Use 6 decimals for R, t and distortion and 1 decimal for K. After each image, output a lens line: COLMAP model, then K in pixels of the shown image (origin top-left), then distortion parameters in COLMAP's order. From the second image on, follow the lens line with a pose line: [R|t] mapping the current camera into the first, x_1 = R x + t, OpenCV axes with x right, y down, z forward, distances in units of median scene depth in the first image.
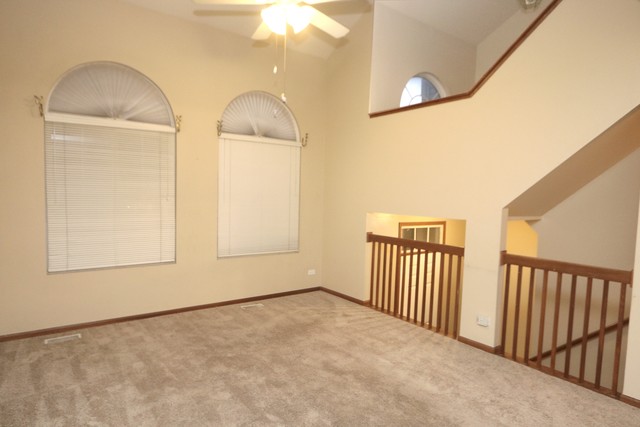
lens RADIAL K [[371.4, 0, 316.6], [0, 371.4, 214.2], [0, 0, 1]] dist [-0.004551, 0.000914]
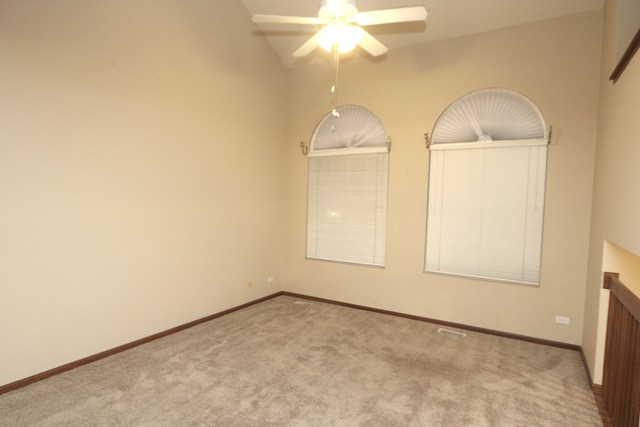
lens RADIAL K [[371.4, 0, 308.2], [0, 371.4, 215.4], [0, 0, 1]] dist [-0.004551, 0.000914]
pose [[0.388317, 0.028241, -0.921093, 0.654197], [-0.065853, 0.997825, 0.002831, -0.017232], [0.919170, 0.059558, 0.389332, 0.409306]]
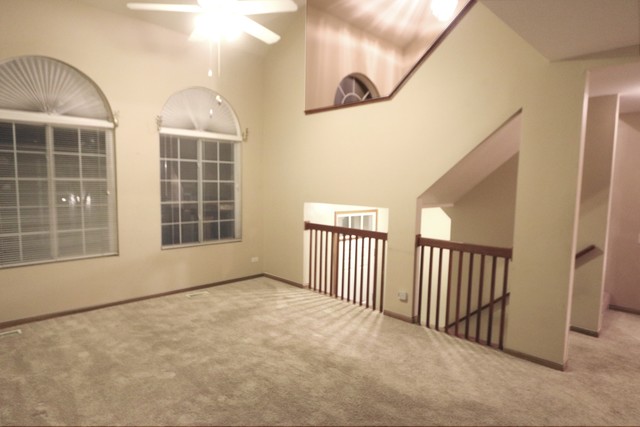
lens RADIAL K [[366.8, 0, 316.2], [0, 366.8, 214.0], [0, 0, 1]] dist [-0.004596, -0.000684]
pose [[0.990765, -0.022459, 0.133721, 0.032613], [0.018235, 0.999298, 0.032730, -0.008065], [-0.134362, -0.029989, 0.990478, -0.081370]]
